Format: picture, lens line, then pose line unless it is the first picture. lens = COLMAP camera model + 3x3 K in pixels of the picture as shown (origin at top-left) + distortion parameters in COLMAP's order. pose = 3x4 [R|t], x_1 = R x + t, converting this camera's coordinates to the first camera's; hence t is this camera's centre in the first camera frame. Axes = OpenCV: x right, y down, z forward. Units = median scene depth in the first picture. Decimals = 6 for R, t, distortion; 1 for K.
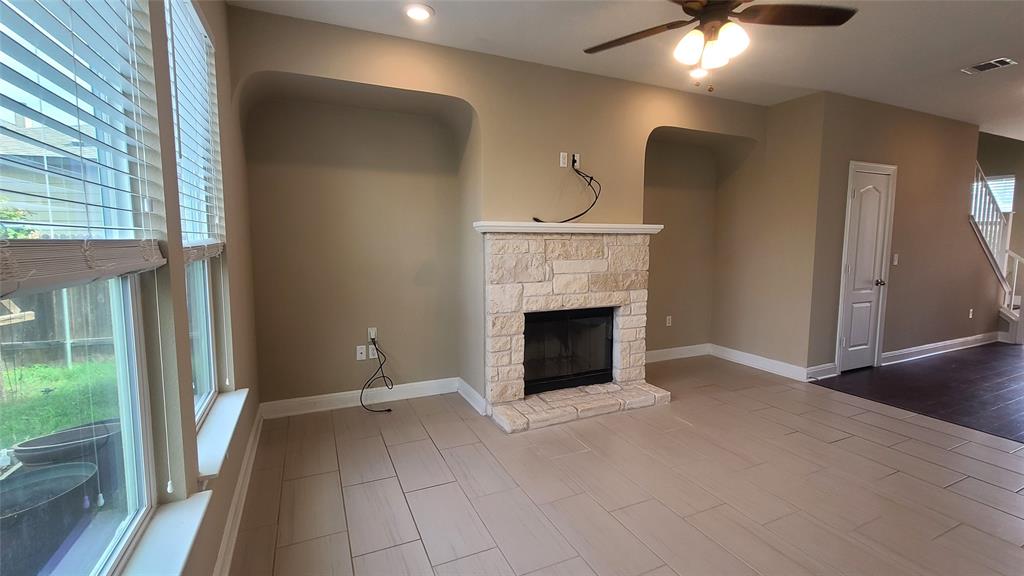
lens RADIAL K [[441.5, 0, 509.2], [0, 441.5, 283.6], [0, 0, 1]] dist [-0.000682, 0.000043]
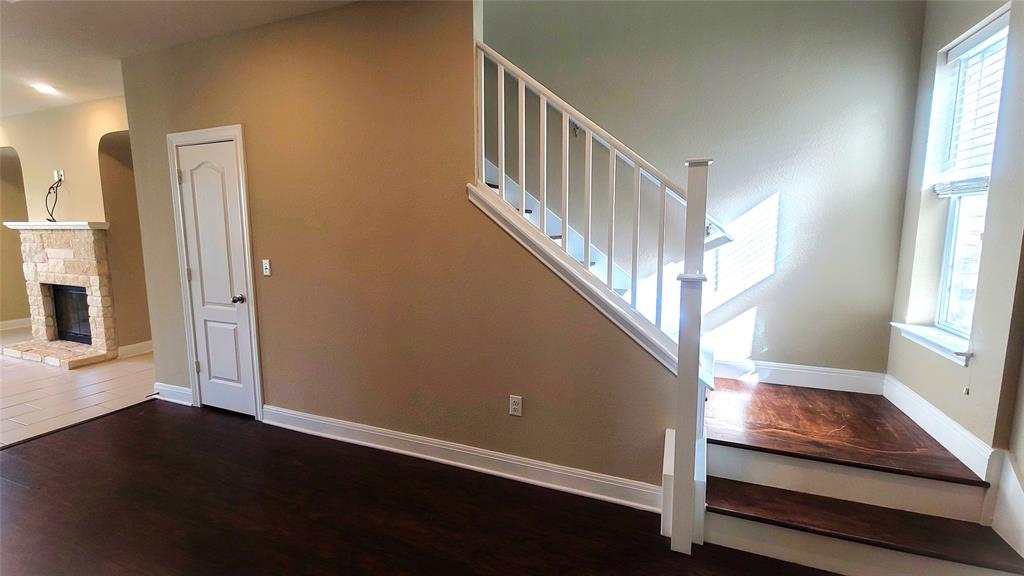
lens RADIAL K [[430.6, 0, 513.8], [0, 430.6, 278.5], [0, 0, 1]] dist [0.001262, 0.000130]
pose [[0.693641, 0.082585, -0.715571, 2.069739], [-0.068007, 0.996477, 0.049083, -0.121752], [0.717103, 0.014618, 0.696814, 1.069318]]
